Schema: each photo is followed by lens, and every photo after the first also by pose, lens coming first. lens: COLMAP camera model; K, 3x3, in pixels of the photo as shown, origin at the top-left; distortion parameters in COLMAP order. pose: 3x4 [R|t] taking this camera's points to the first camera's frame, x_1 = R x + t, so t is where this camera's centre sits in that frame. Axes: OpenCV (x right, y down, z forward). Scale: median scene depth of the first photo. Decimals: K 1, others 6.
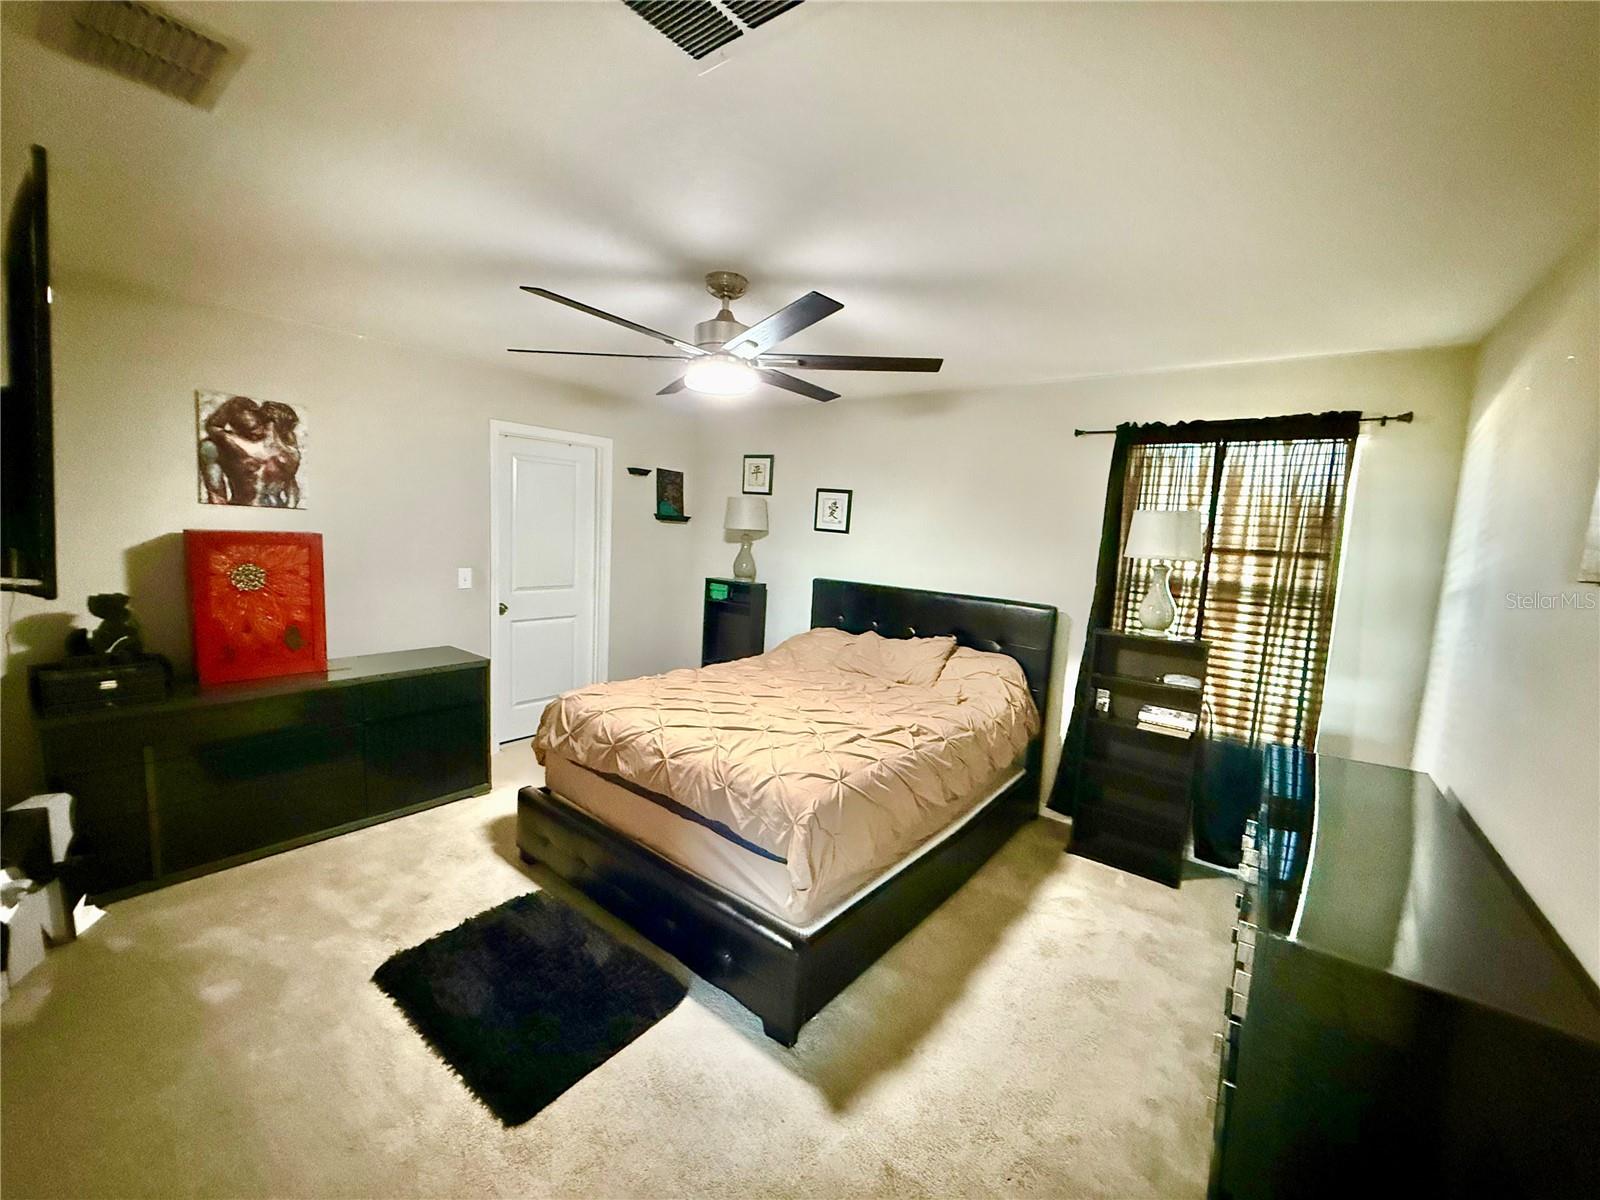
lens RADIAL K [[639.9, 0, 798.5], [0, 639.9, 601.5], [0, 0, 1]] dist [-0.000179, 0.000080]
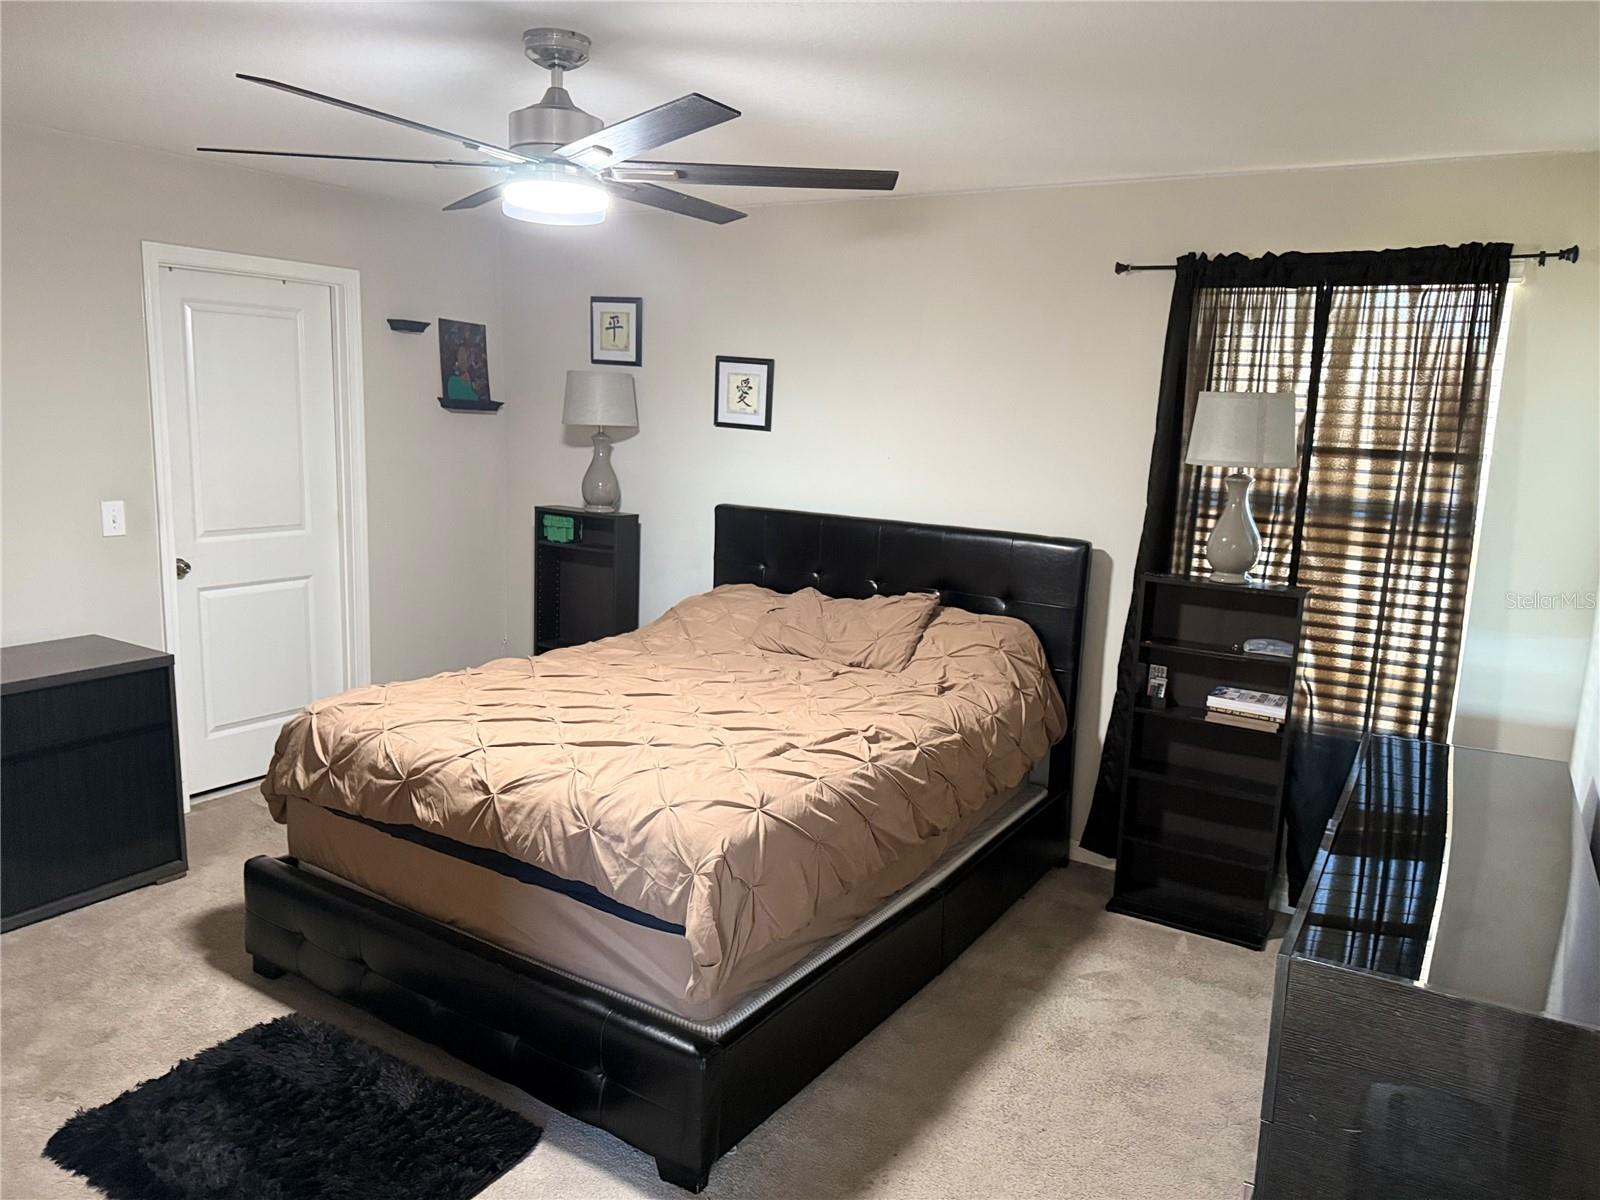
lens RADIAL K [[1119.8, 0, 806.0], [0, 1119.8, 605.9], [0, 0, 1]] dist [0.094082, -0.137126]
pose [[0.994715, -0.032873, 0.097273, 0.003113], [0.026684, 0.997577, 0.064255, -0.009307], [-0.099150, -0.061320, 0.993181, -0.136205]]
